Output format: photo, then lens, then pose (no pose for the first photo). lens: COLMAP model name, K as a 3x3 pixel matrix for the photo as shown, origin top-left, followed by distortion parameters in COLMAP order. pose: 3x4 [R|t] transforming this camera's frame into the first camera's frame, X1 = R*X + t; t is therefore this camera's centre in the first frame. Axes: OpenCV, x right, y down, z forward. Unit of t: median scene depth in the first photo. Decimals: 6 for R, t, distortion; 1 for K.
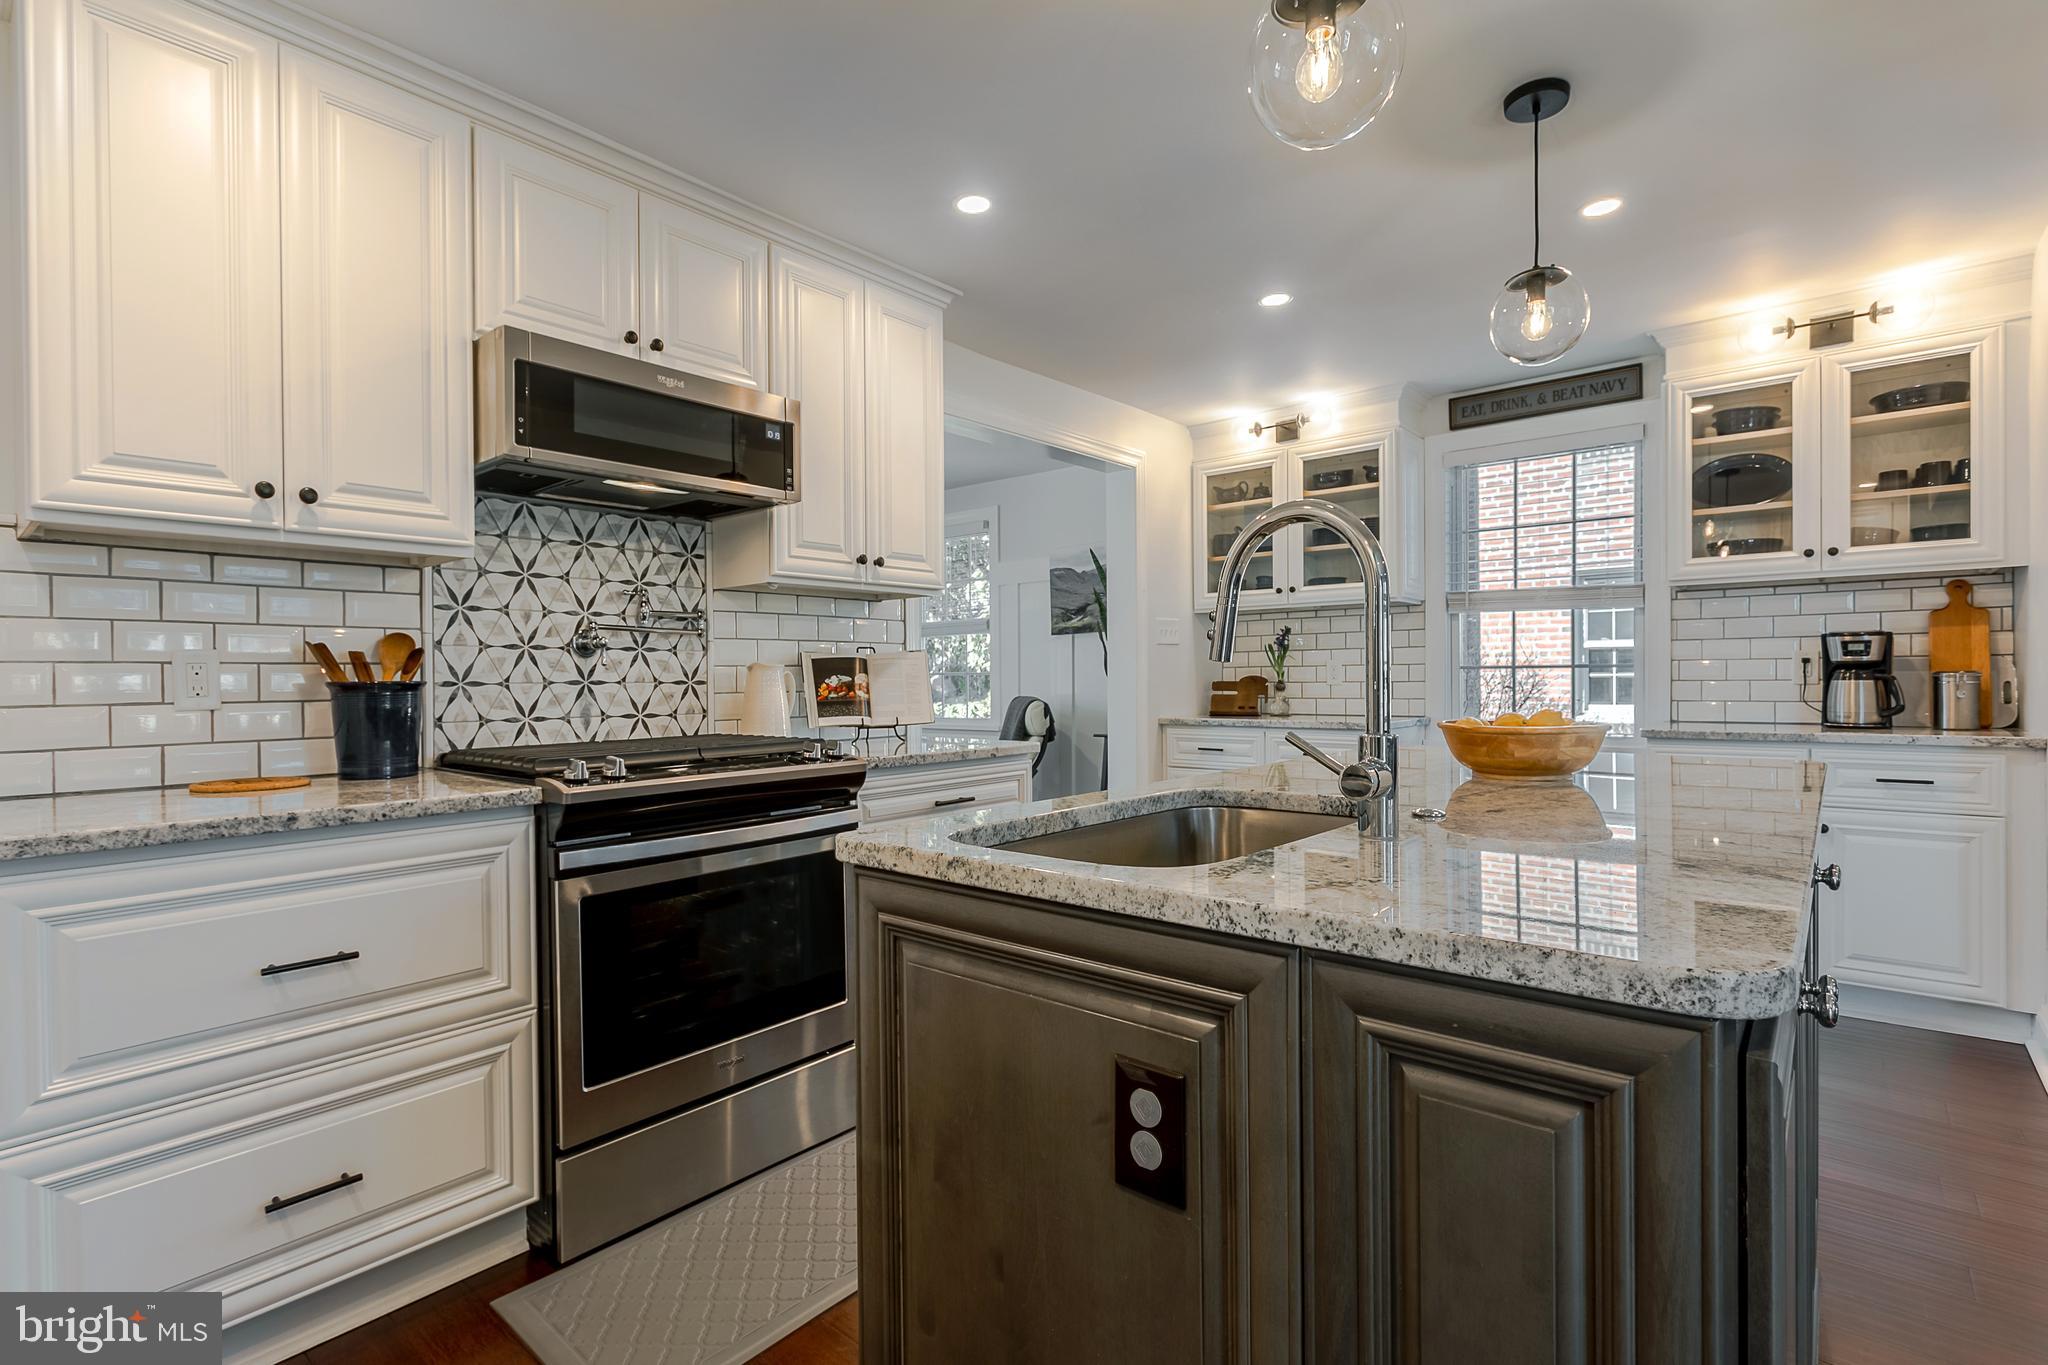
lens RADIAL K [[975.0, 0, 1016.4], [0, 975.0, 687.2], [0, 0, 1]] dist [0.002086, 0.001113]
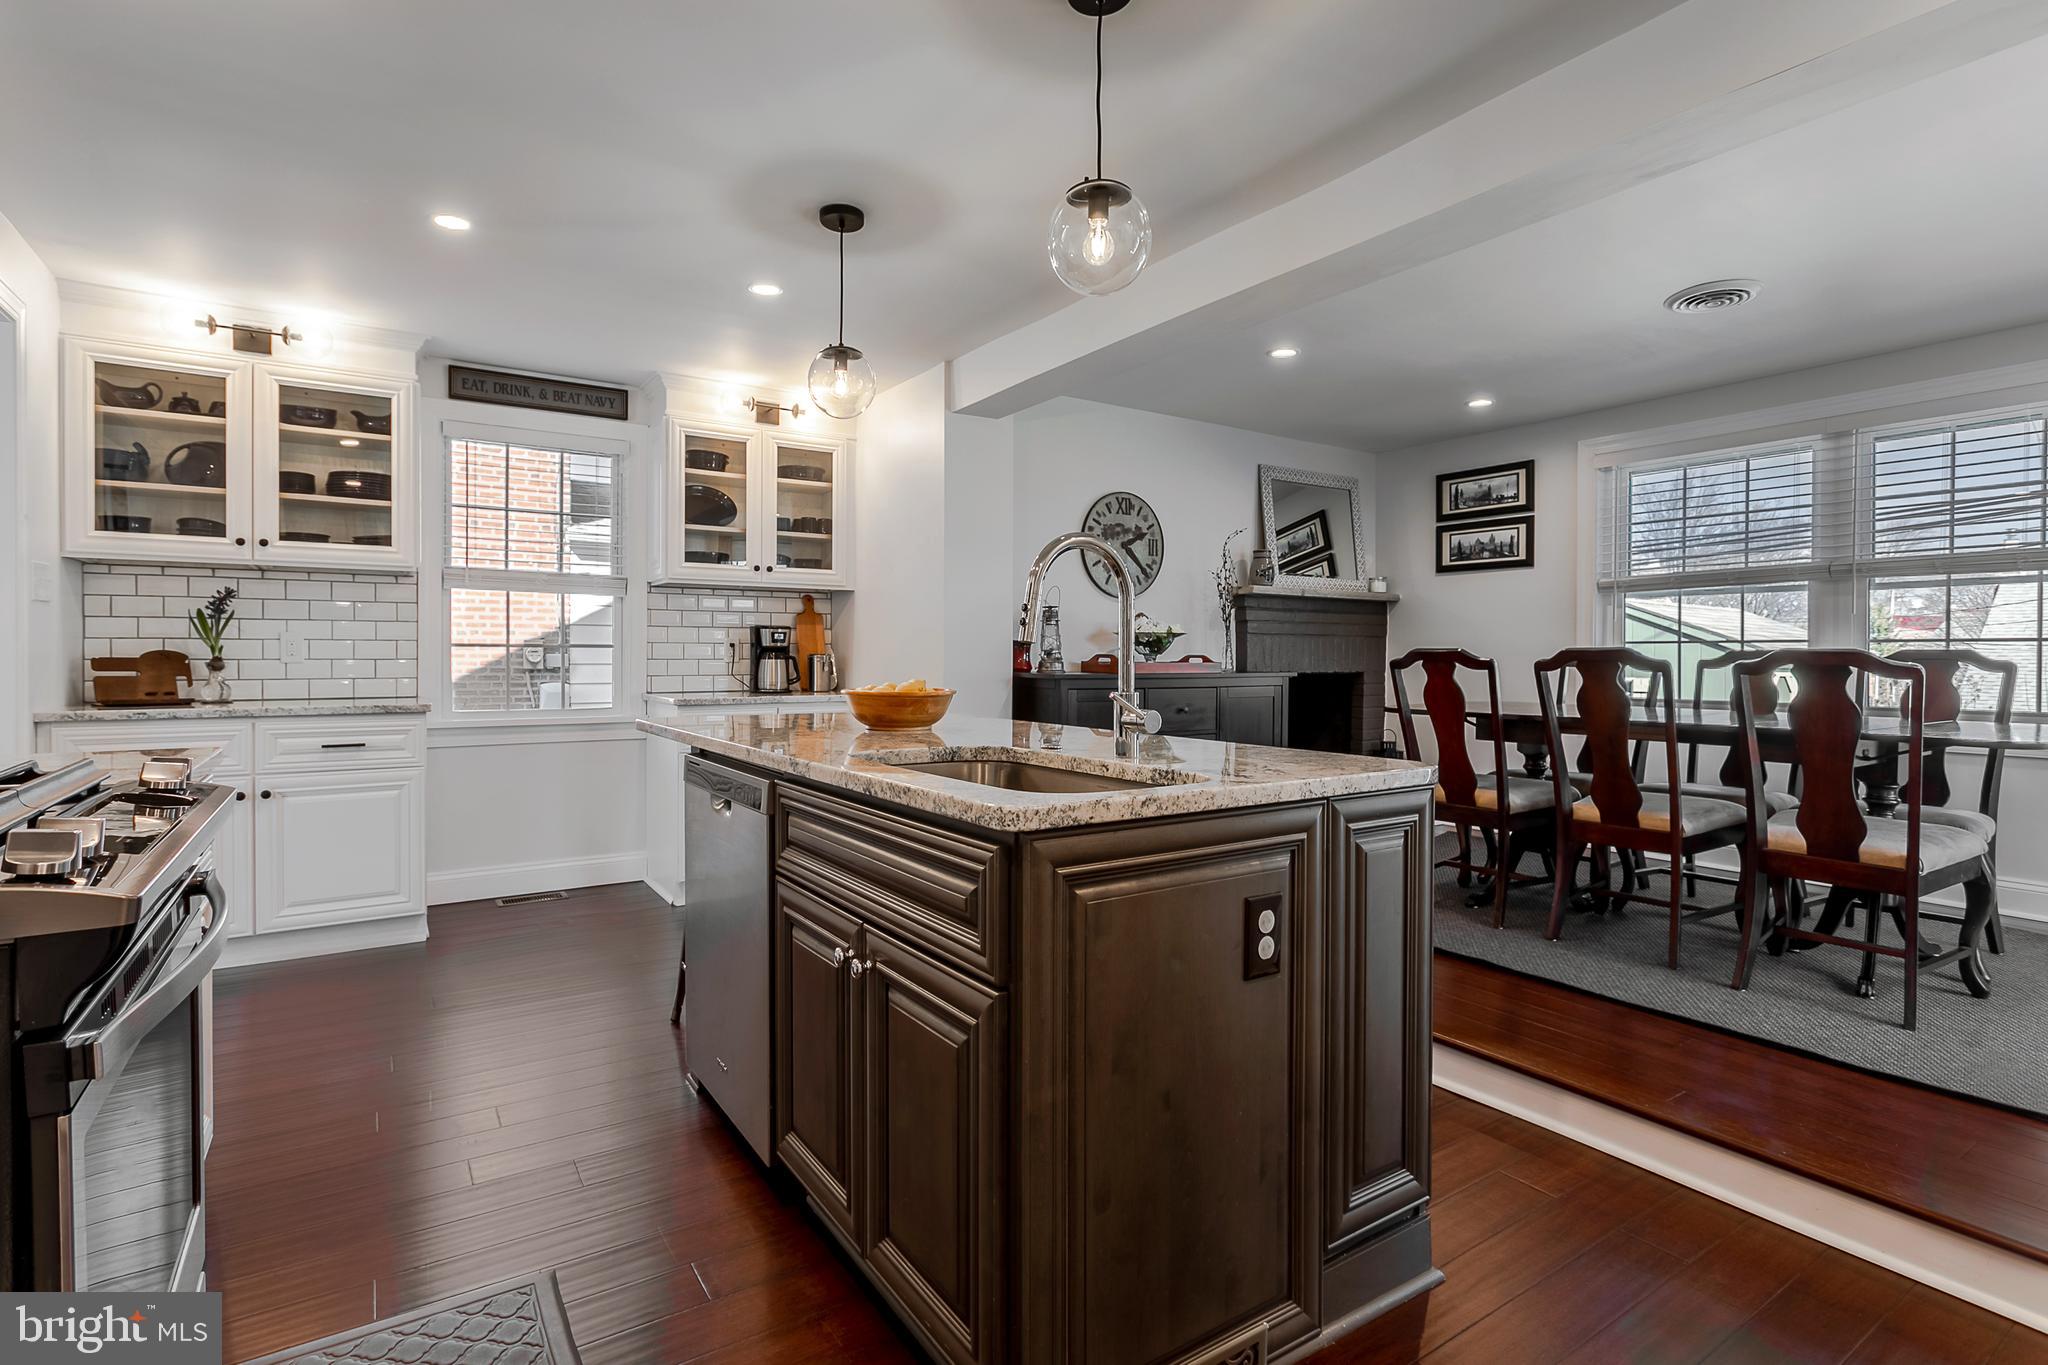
lens RADIAL K [[975.0, 0, 1019.6], [0, 975.0, 663.4], [0, 0, 1]] dist [0.002086, 0.001113]
pose [[0.270997, -0.000390, 0.962580, -0.548897], [0.002647, 0.999996, -0.000340, -0.000154], [-0.962577, 0.002640, 0.270997, 0.335623]]
